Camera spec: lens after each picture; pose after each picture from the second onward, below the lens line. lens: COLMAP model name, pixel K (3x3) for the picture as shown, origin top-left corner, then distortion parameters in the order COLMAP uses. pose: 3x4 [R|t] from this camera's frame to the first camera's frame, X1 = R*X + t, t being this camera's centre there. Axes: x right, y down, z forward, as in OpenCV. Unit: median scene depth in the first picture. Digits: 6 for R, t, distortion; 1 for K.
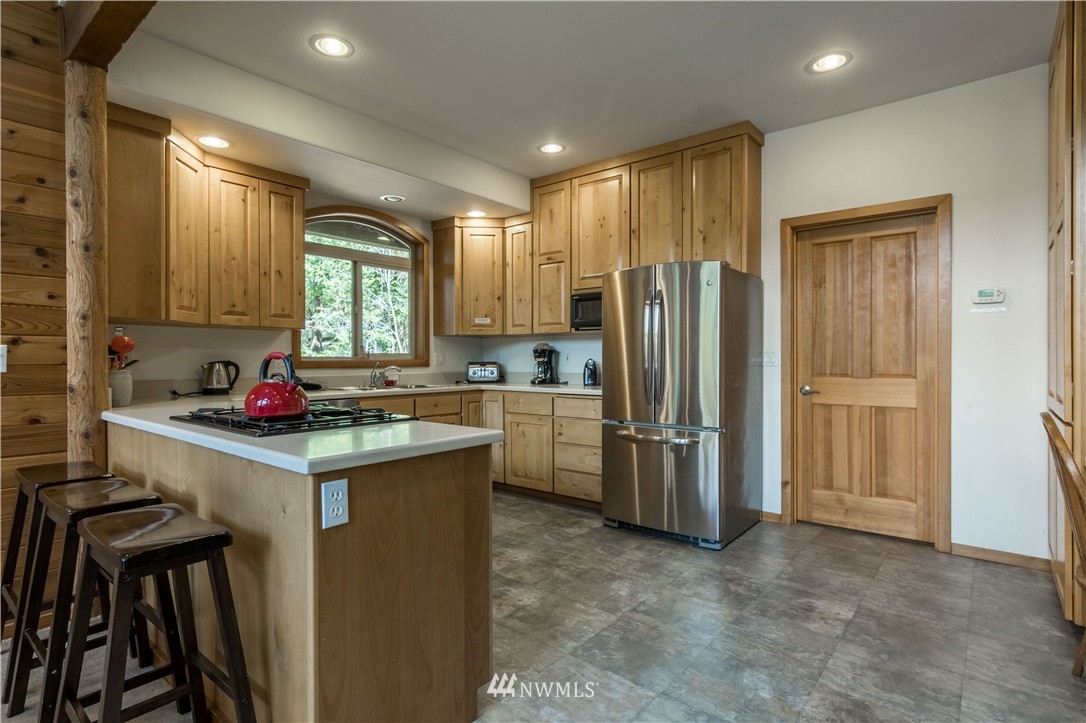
lens RADIAL K [[554.1, 0, 539.0], [0, 554.1, 363.6], [0, 0, 1]] dist [-0.002932, 0.001941]
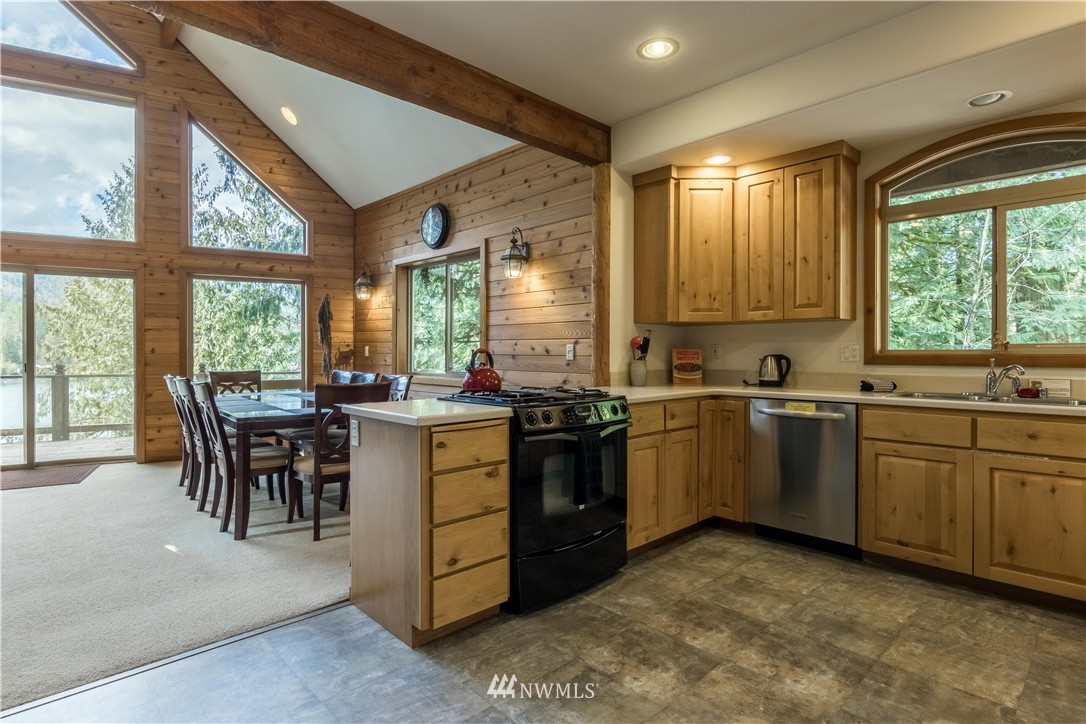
lens RADIAL K [[555.5, 0, 544.8], [0, 555.5, 358.3], [0, 0, 1]] dist [-0.002808, -0.000025]
pose [[-0.118225, 0.012220, -0.992912, 0.496686], [-0.009028, 0.999870, 0.013381, -0.007282], [0.992946, 0.010546, -0.118100, 0.670413]]
